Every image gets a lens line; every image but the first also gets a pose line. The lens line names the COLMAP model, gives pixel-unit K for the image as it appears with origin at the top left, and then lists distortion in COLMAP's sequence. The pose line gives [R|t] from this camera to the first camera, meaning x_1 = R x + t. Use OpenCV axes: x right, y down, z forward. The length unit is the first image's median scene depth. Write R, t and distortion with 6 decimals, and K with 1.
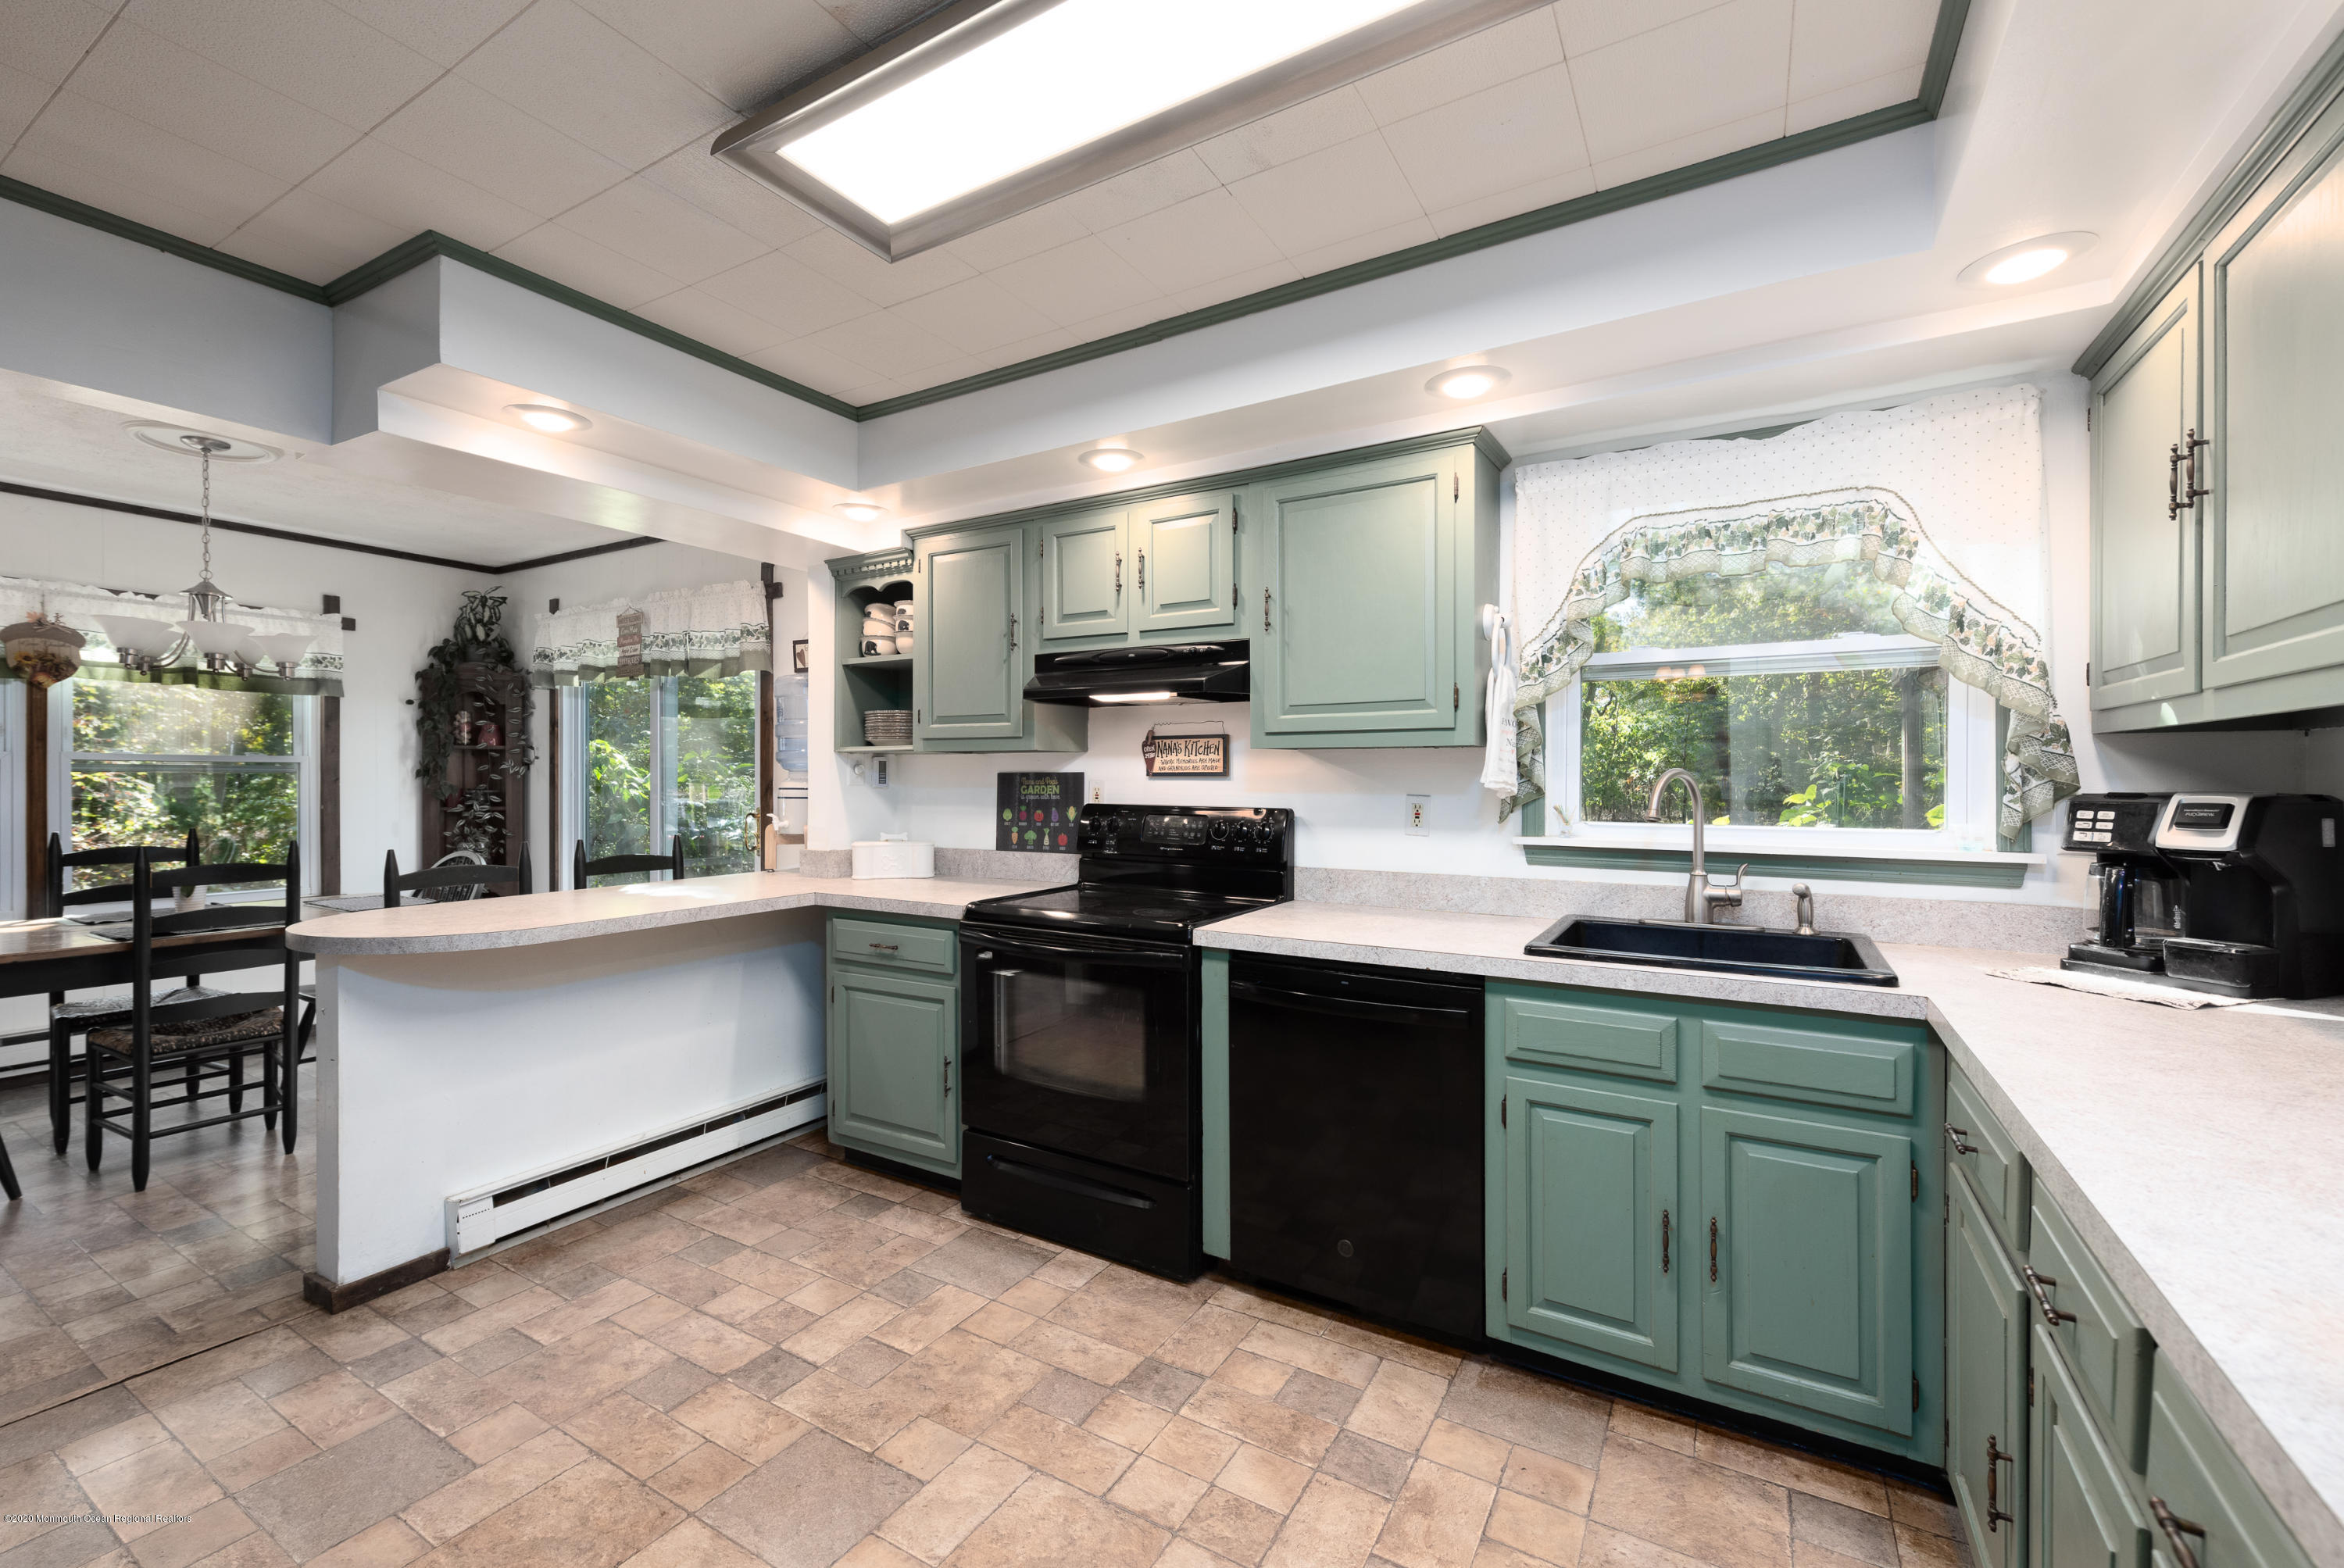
lens RADIAL K [[978.6, 0, 1171.5], [0, 978.6, 780.8], [0, 0, 1]] dist [0.011939, -0.000828]
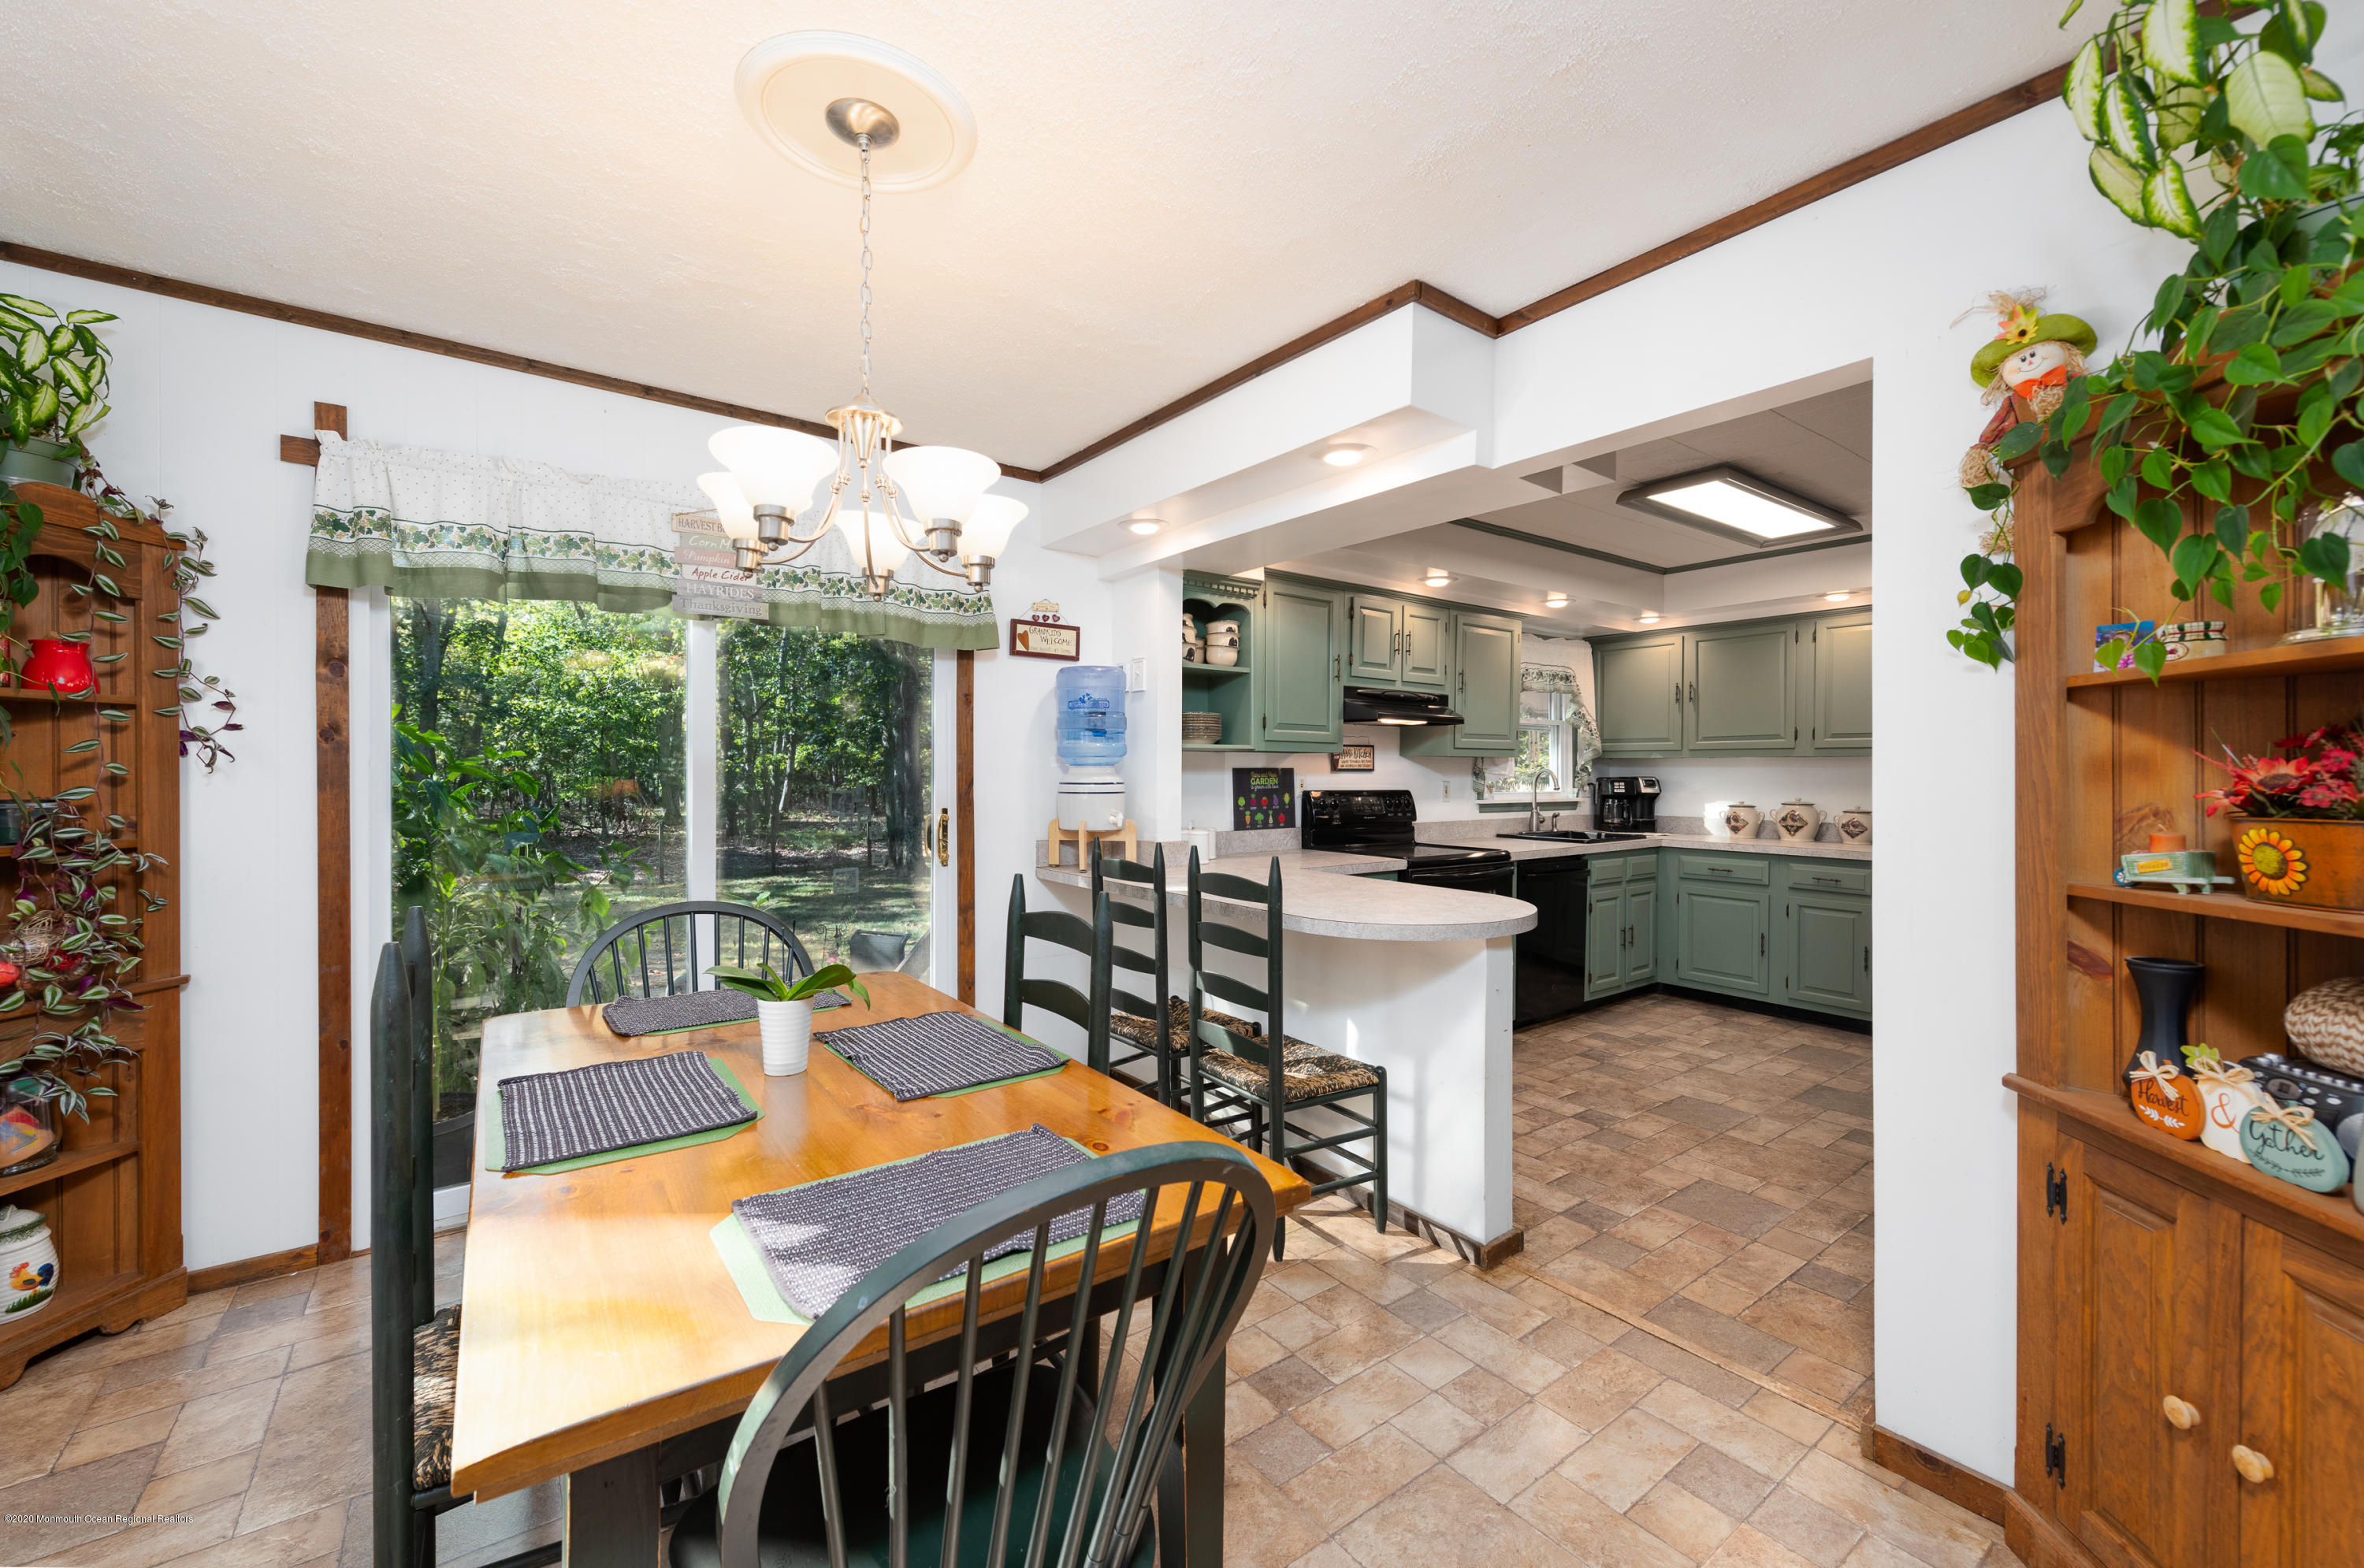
lens RADIAL K [[927.3, 0, 1160.0], [0, 927.3, 776.7], [0, 0, 1]] dist [0.008614, -0.002424]
pose [[0.384283, -0.006620, 0.923192, -1.615323], [-0.000346, 0.999973, 0.007315, -0.007211], [-0.923215, -0.003130, 0.384271, 0.795135]]
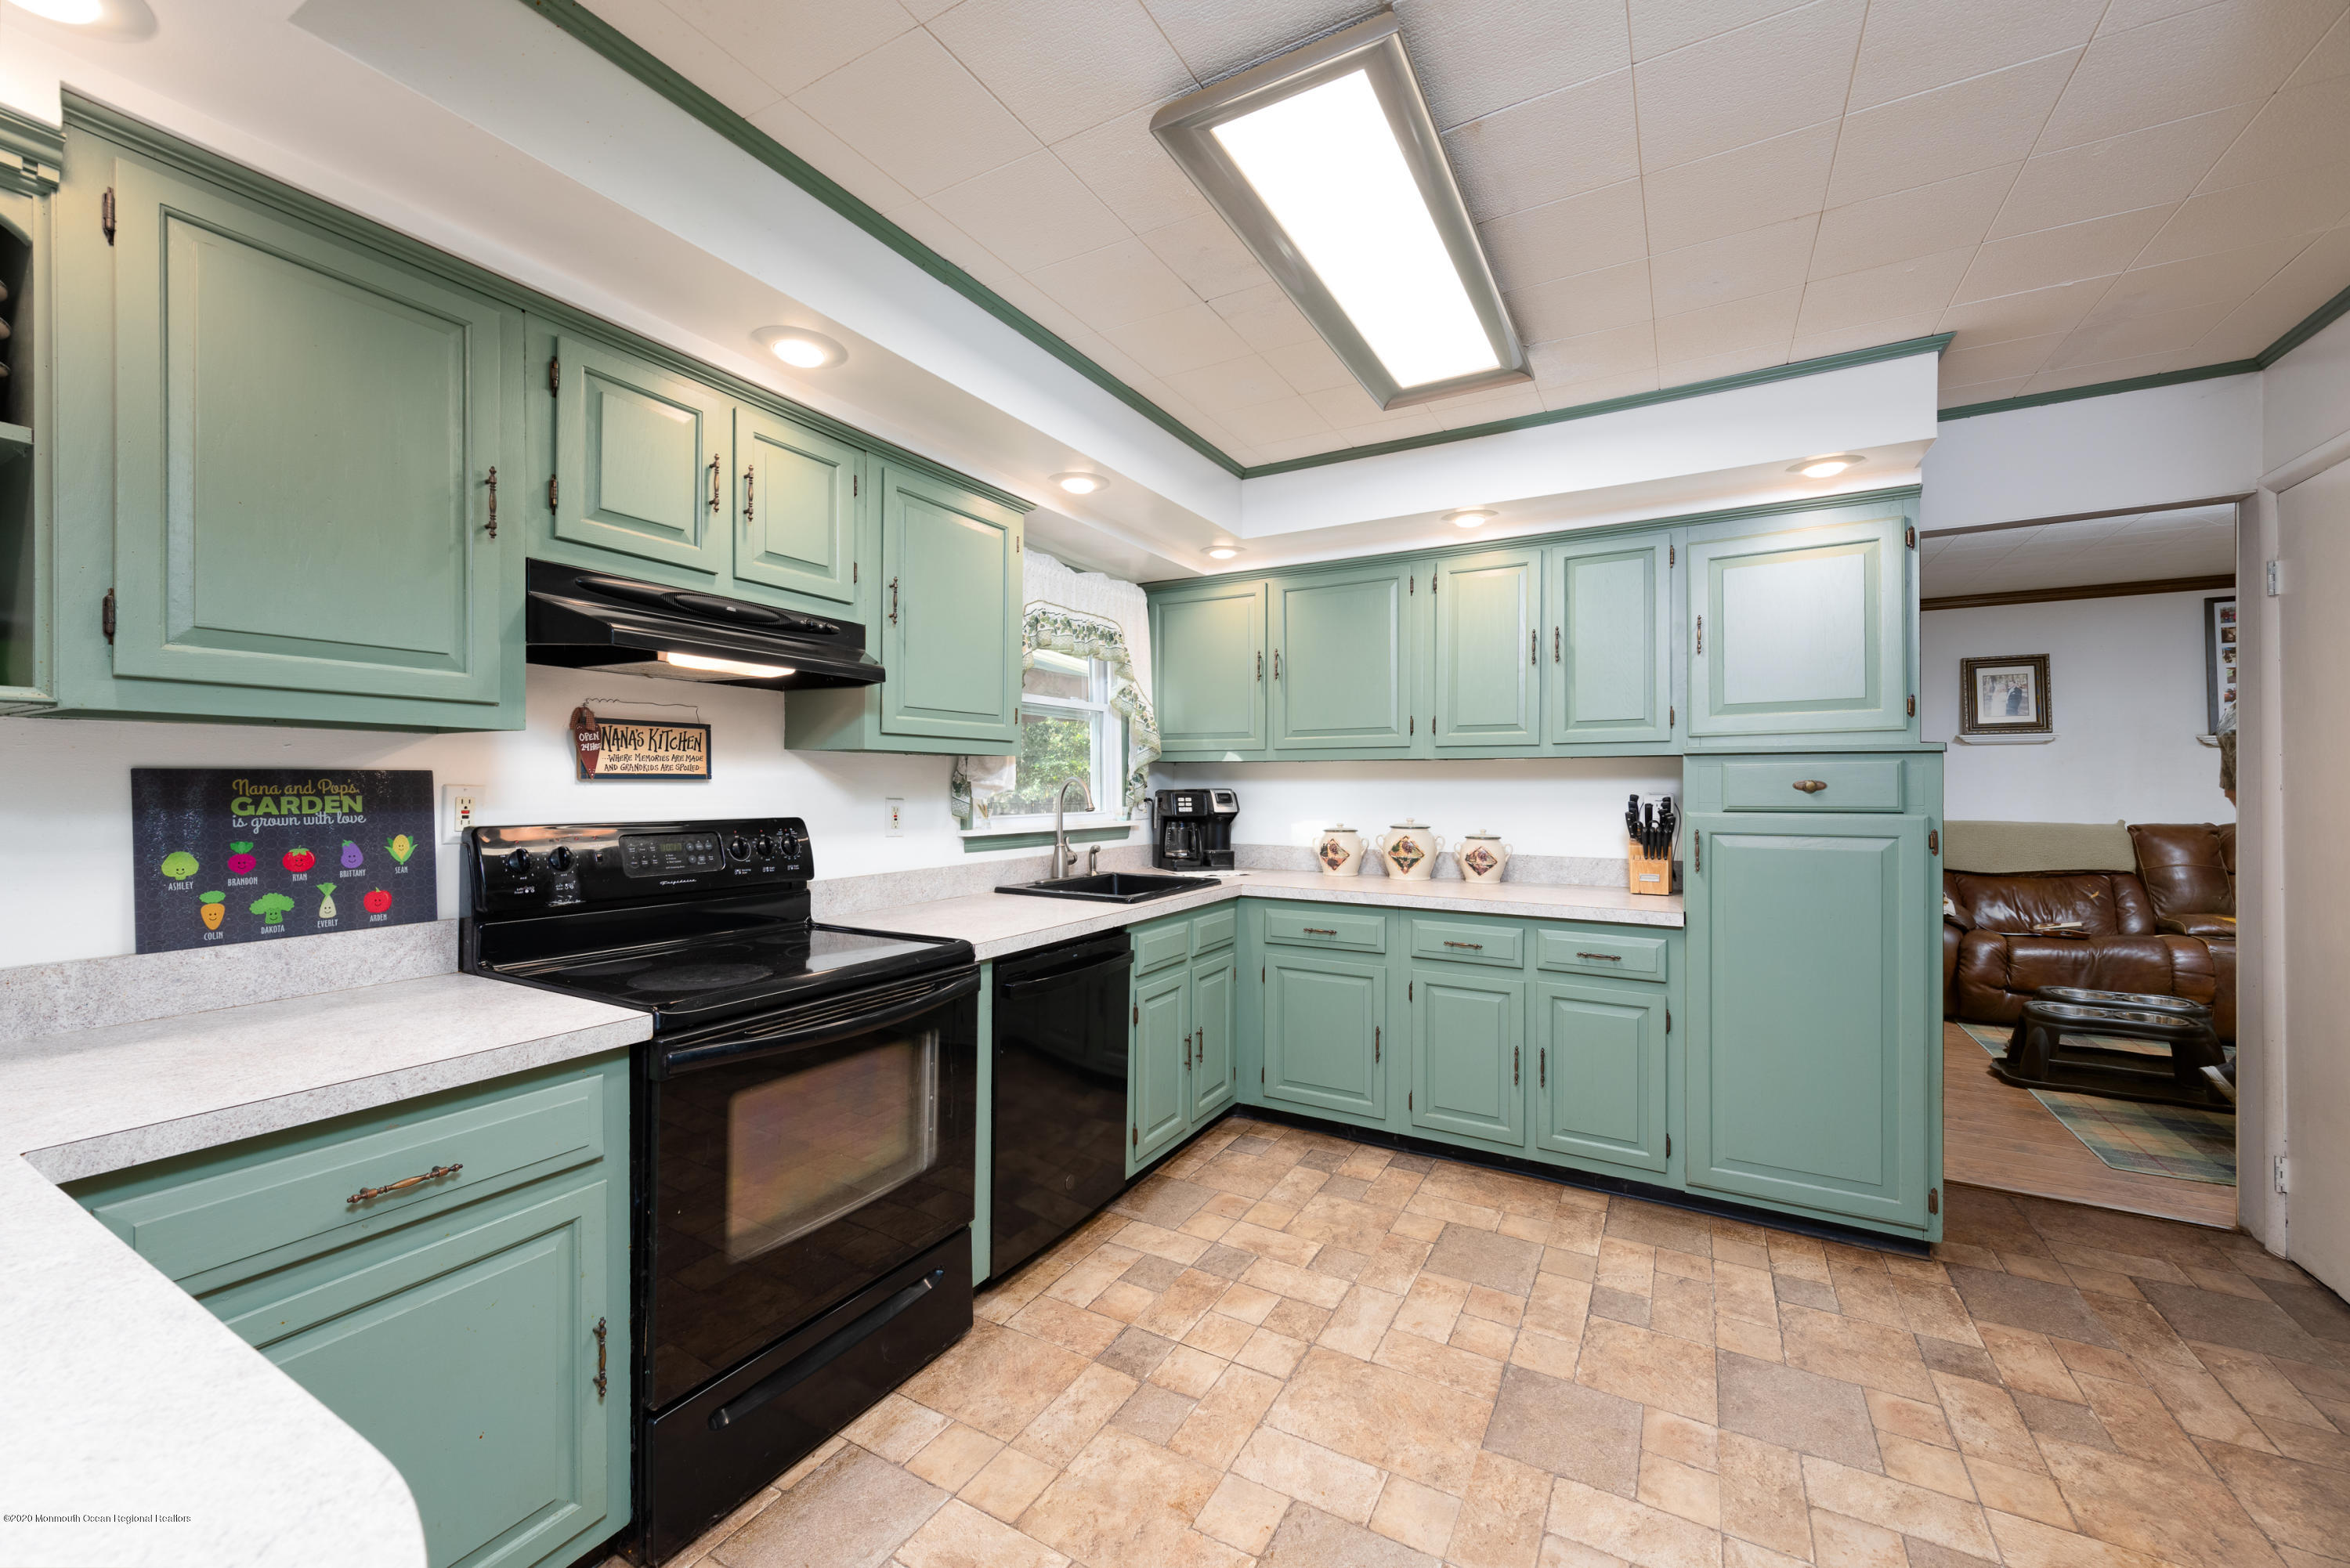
lens RADIAL K [[918.0, 0, 1159.8], [0, 918.0, 781.6], [0, 0, 1]] dist [0.013114, -0.004517]
pose [[-0.019444, 0.001141, 0.999810, -0.725616], [0.001128, 0.999999, -0.001120, -0.001895], [-0.999810, 0.001106, -0.019446, 0.713767]]
